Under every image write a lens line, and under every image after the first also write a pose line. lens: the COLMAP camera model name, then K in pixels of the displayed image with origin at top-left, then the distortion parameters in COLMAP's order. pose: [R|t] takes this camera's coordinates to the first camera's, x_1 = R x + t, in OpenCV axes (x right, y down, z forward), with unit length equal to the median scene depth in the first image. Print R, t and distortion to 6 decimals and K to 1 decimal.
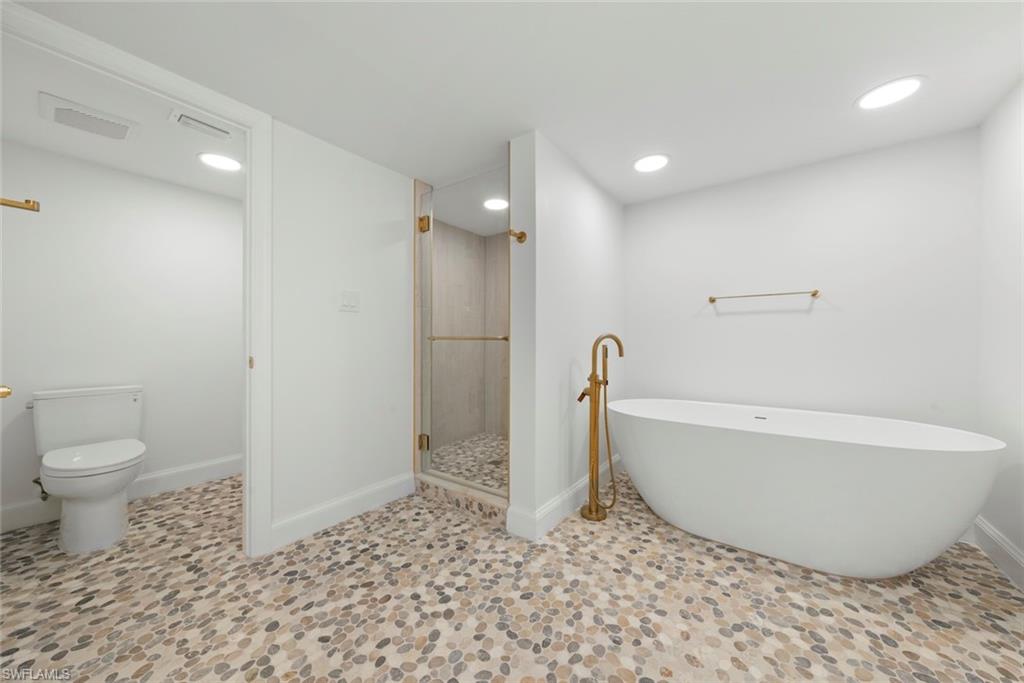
lens RADIAL K [[359.5, 0, 518.1], [0, 359.5, 338.5], [0, 0, 1]] dist [0.007343, 0.000190]
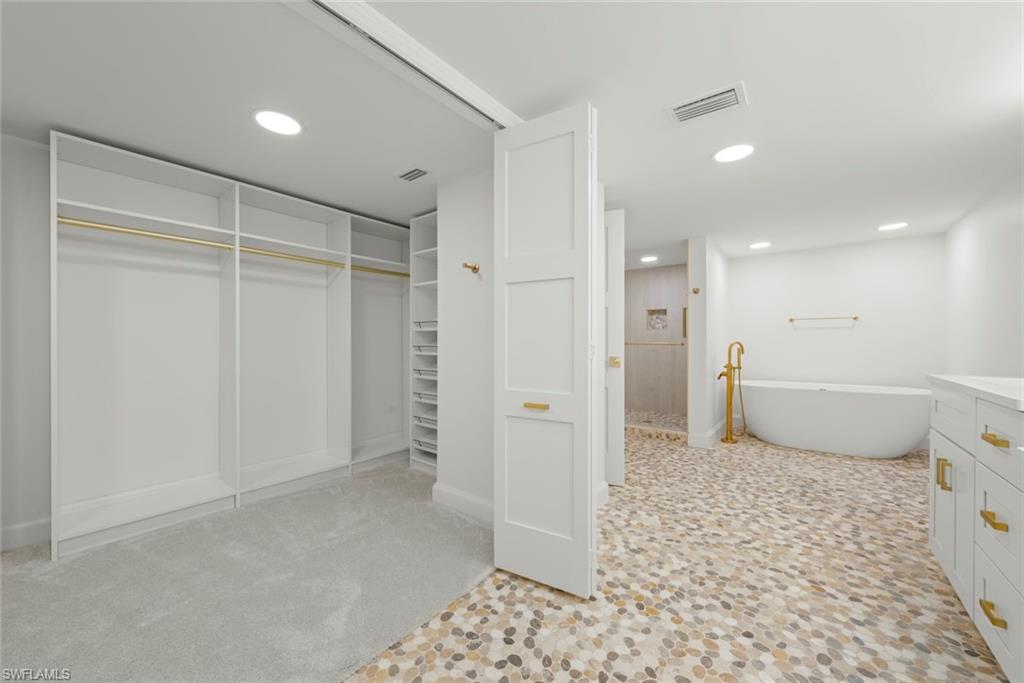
lens RADIAL K [[384.0, 0, 505.7], [0, 384.0, 344.5], [0, 0, 1]] dist [0.001144, 0.000549]
pose [[0.999086, -0.007146, -0.042152, -0.853050], [0.007703, 0.999885, 0.013076, -0.033226], [0.042054, -0.013388, 0.999026, -1.003833]]
